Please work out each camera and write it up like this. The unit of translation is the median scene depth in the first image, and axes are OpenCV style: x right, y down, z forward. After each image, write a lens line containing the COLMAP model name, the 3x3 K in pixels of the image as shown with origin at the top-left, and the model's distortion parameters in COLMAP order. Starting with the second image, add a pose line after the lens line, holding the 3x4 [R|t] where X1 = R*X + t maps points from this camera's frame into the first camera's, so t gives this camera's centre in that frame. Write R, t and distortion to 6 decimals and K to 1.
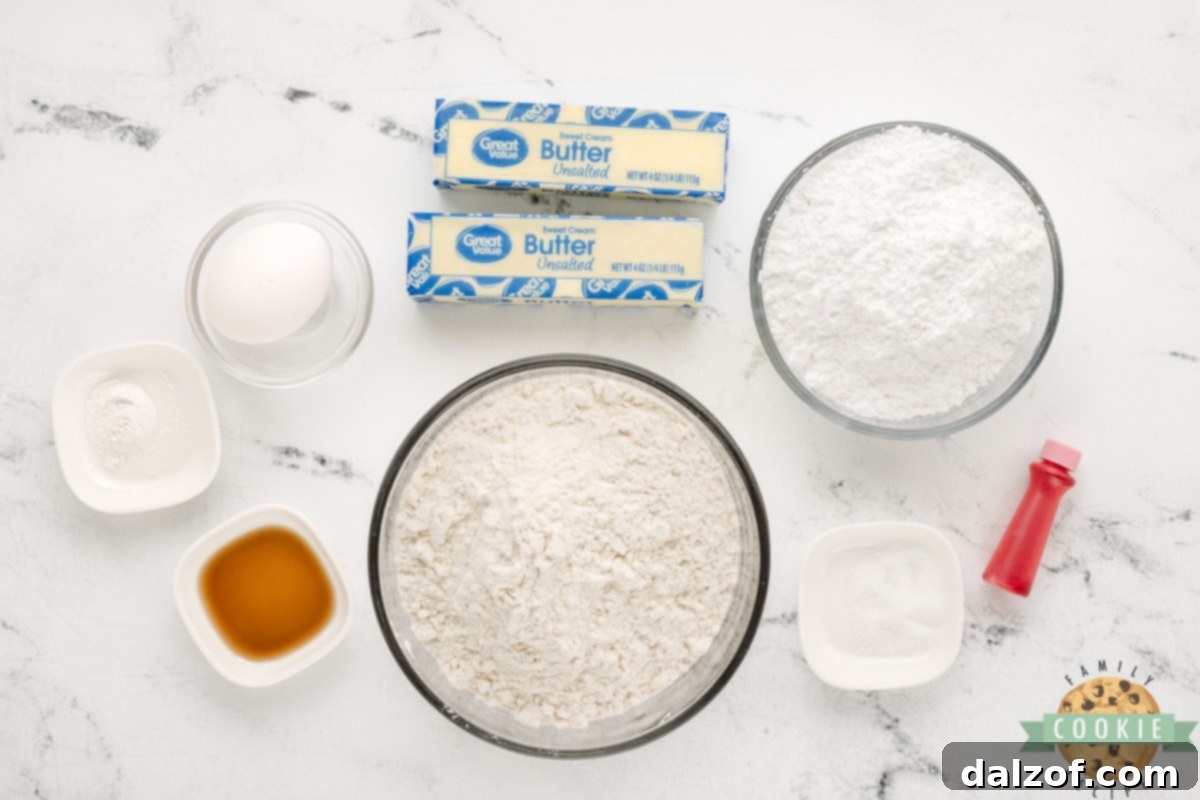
lens RADIAL K [[5168.2, 0, 599.4], [0, 5168.2, 395.3], [0, 0, 1]] dist [-0.925890, 0.000000]
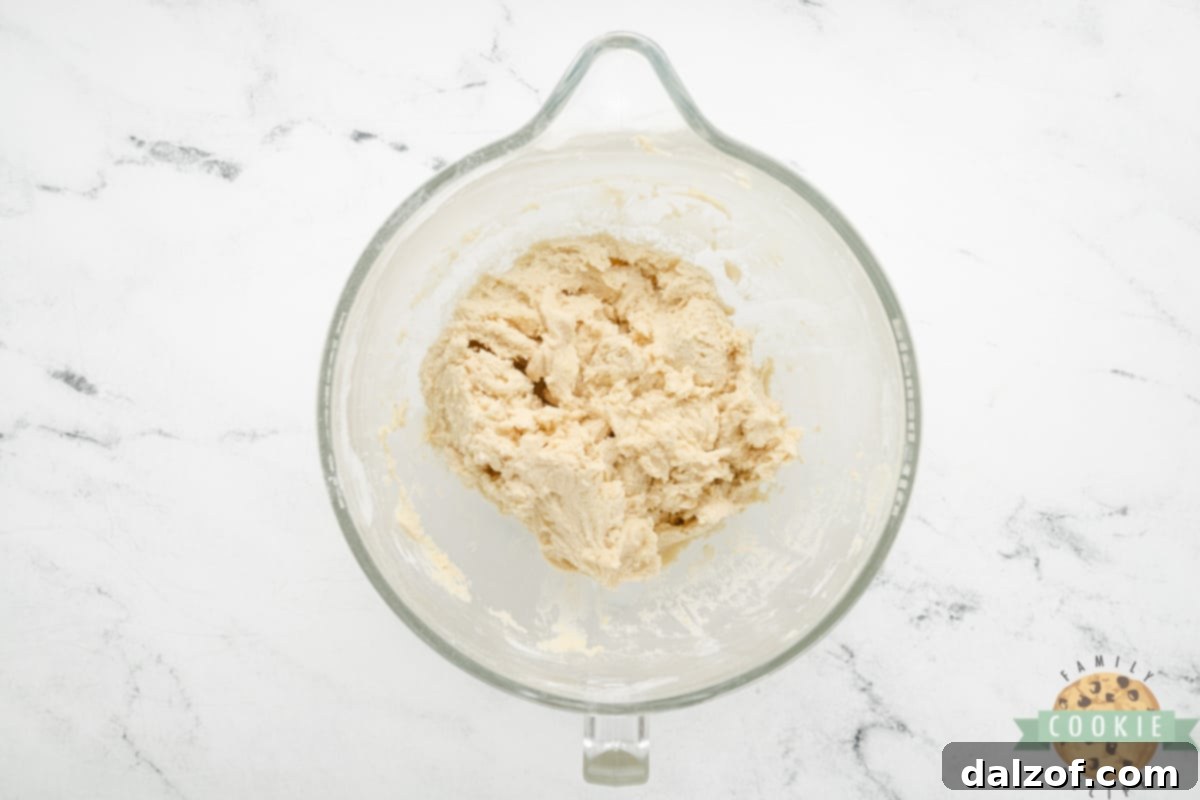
lens RADIAL K [[5168.2, 0, 595.5], [0, 5168.2, 407.9], [0, 0, 1]] dist [-0.925890, 0.000000]
pose [[0.999885, 0.015099, -0.001214, -0.003696], [-0.015093, 0.999876, 0.004595, -0.003367], [0.001283, -0.004576, 0.999989, -0.160185]]
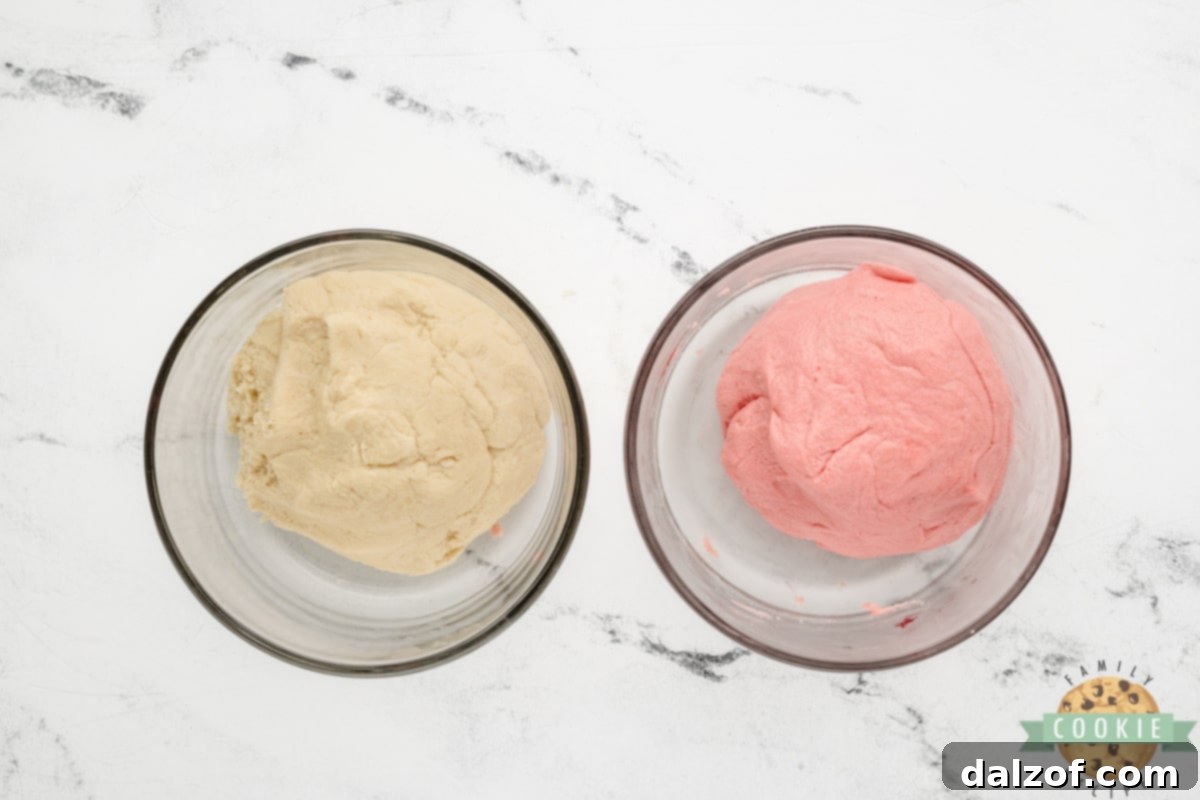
lens RADIAL K [[5168.2, 0, 603.7], [0, 5168.2, 399.0], [0, 0, 1]] dist [-0.925890, 0.000000]
pose [[0.999897, 0.014360, 0.000249, -0.003625], [-0.014360, 0.999894, 0.002384, -0.001481], [-0.000215, -0.002388, 0.999997, 0.089720]]
